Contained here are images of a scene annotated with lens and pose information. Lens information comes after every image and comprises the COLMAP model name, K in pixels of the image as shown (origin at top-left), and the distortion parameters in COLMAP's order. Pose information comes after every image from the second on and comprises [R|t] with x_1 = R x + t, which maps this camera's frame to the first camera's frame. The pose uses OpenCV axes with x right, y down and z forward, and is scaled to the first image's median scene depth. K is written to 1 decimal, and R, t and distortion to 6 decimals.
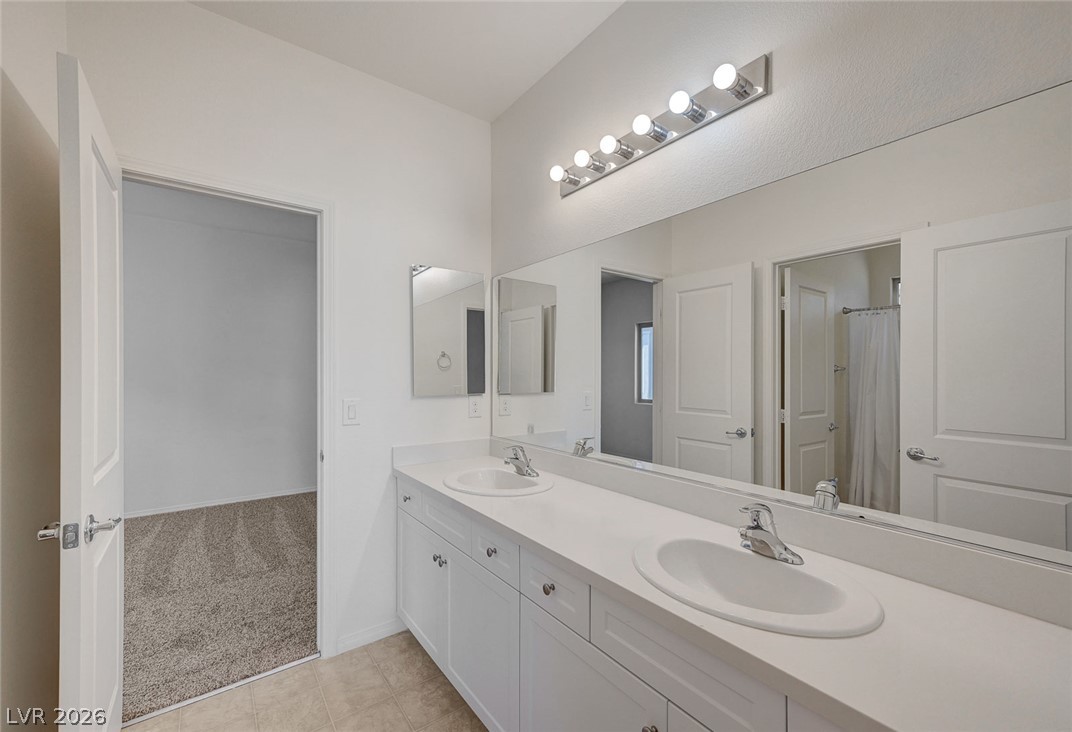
lens RADIAL K [[452.9, 0, 536.5], [0, 452.9, 370.8], [0, 0, 1]] dist [0.033011, 0.000448]
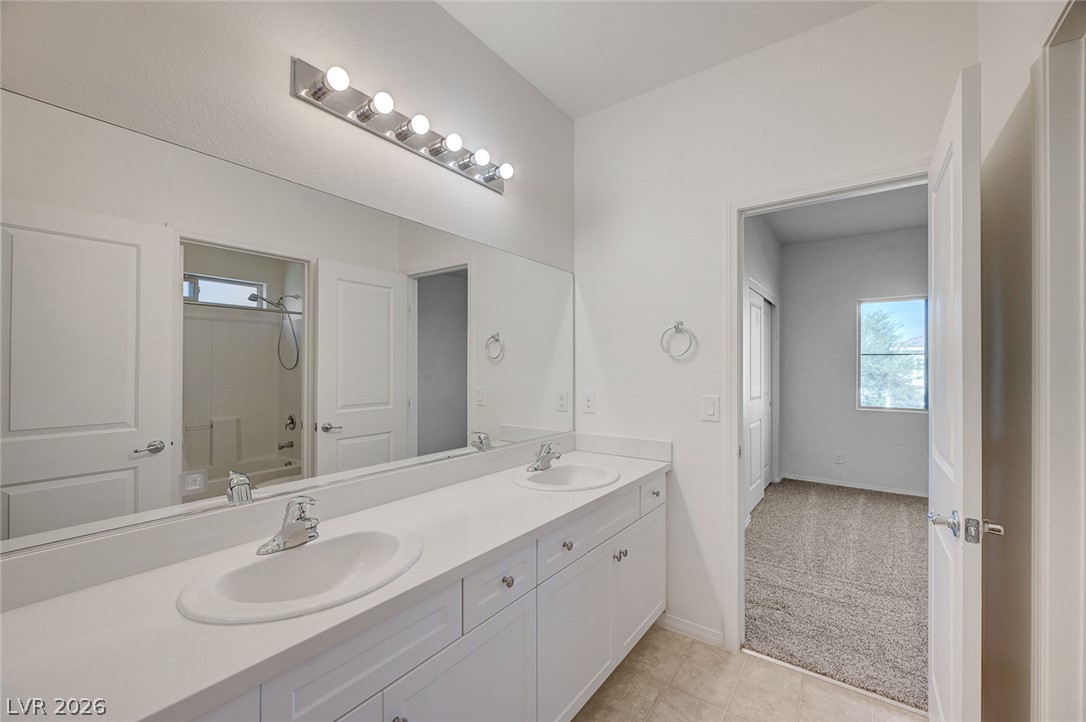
lens RADIAL K [[431.1, 0, 533.8], [0, 431.1, 364.9], [0, 0, 1]] dist [-0.001559, -0.001853]
pose [[-0.286561, 0.001265, 0.958061, -0.887357], [0.001411, 0.999999, -0.000899, -0.003162], [-0.958061, 0.001095, -0.286562, 1.213561]]
